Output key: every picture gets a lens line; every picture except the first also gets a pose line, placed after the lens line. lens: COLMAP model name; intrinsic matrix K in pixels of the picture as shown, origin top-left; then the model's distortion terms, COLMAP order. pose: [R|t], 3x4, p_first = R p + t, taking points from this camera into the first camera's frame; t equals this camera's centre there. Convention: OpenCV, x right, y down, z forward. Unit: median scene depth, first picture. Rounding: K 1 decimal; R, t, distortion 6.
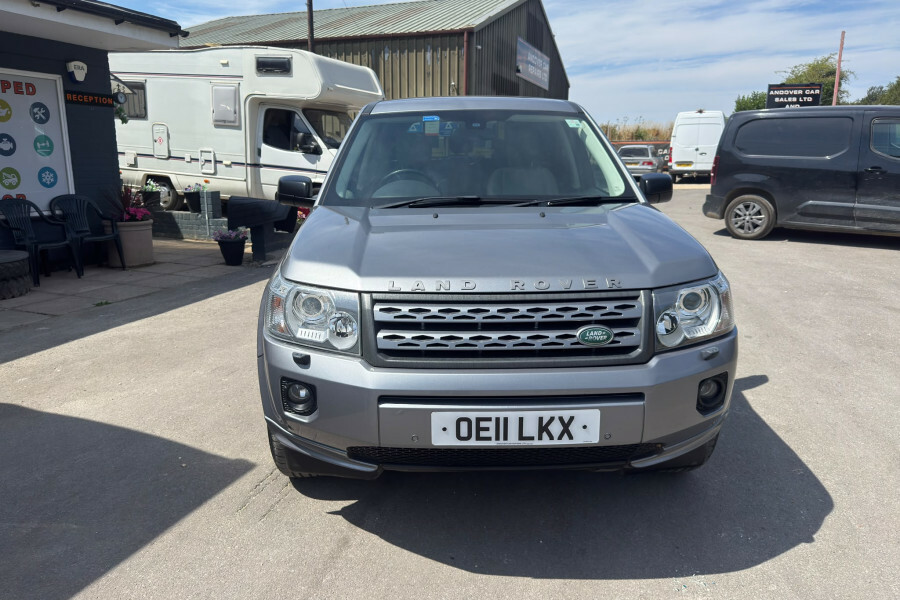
lens RADIAL K [[635.8, 0, 450.0], [0, 635.8, 300.0], [0, 0, 1]] dist [-0.005917, -0.007805]
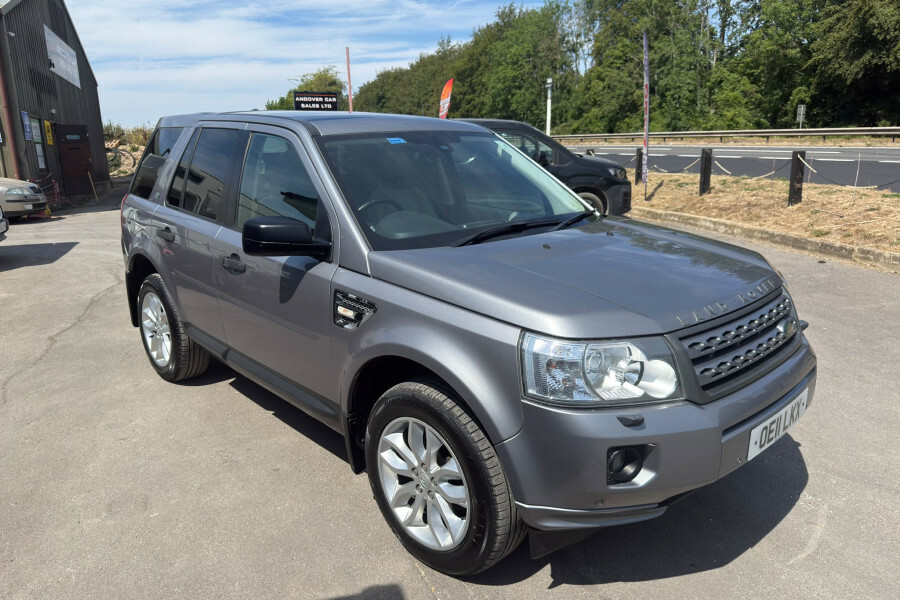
lens RADIAL K [[635.8, 0, 450.0], [0, 635.8, 300.0], [0, 0, 1]] dist [-0.005917, -0.007805]
pose [[0.742811, -0.168106, 0.648052, -0.061169], [0.169699, 0.983628, 0.060642, -0.010822], [-0.647637, 0.064929, 0.759178, 0.029111]]
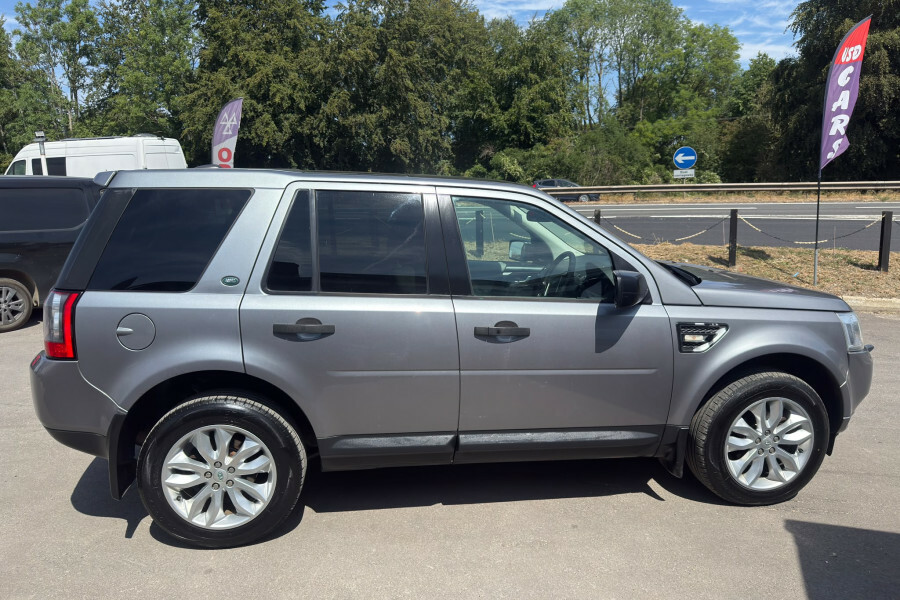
lens RADIAL K [[635.8, 0, 450.0], [0, 635.8, 300.0], [0, 0, 1]] dist [-0.005917, -0.007805]
pose [[-0.120804, -0.156632, 0.980241, -0.103641], [0.248328, 0.951307, 0.182612, -0.035804], [-0.961114, 0.265482, -0.076026, 0.125263]]
